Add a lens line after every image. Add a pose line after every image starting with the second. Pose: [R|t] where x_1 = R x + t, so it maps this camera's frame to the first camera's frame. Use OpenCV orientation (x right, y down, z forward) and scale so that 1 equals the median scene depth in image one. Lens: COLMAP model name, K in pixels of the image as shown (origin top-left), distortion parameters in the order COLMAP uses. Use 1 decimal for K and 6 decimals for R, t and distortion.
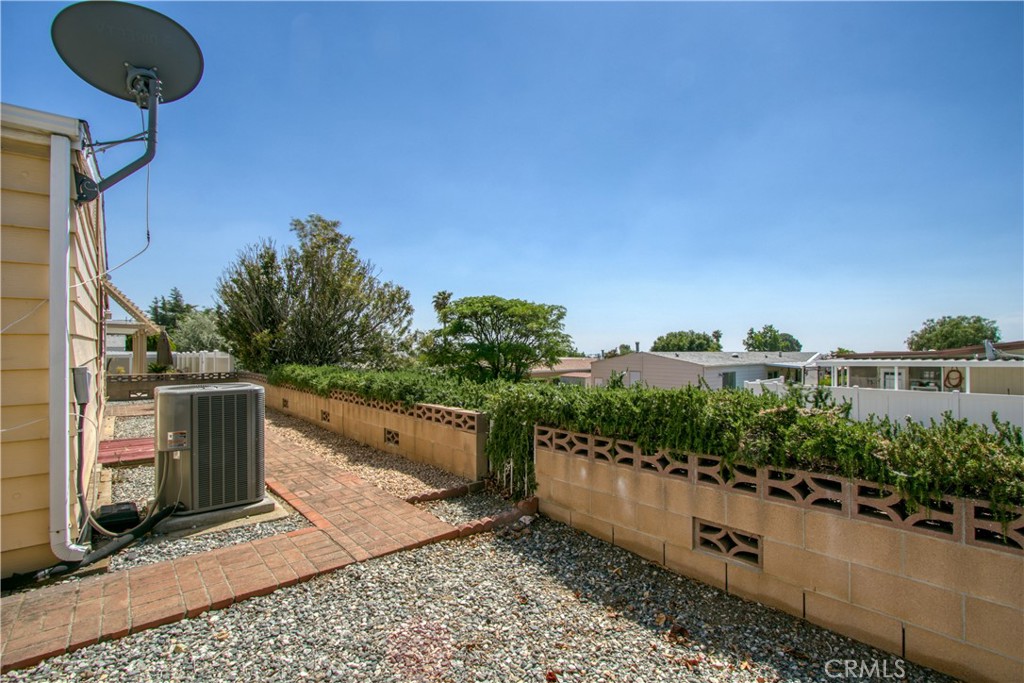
lens RADIAL K [[467.4, 0, 505.0], [0, 467.4, 344.3], [0, 0, 1]] dist [-0.000378, -0.000394]
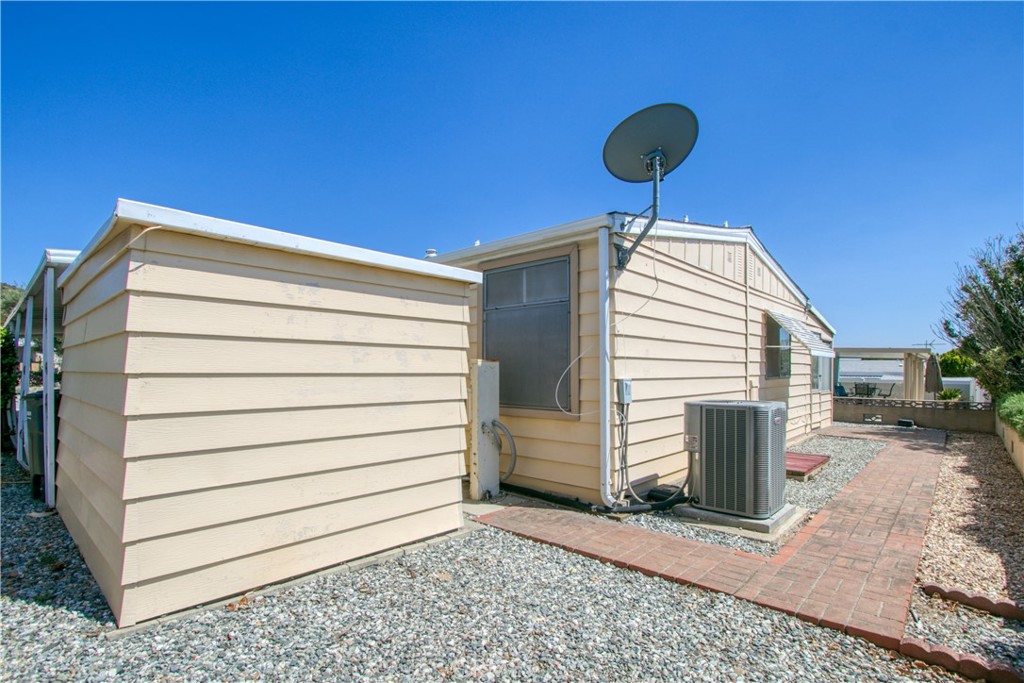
lens RADIAL K [[486.9, 0, 514.6], [0, 486.9, 373.1], [0, 0, 1]] dist [-0.004060, -0.000672]
pose [[0.165691, 0.002765, -0.986174, 0.496672], [0.002775, 0.999991, 0.003269, 0.022584], [0.986174, -0.003278, 0.165682, 0.378047]]
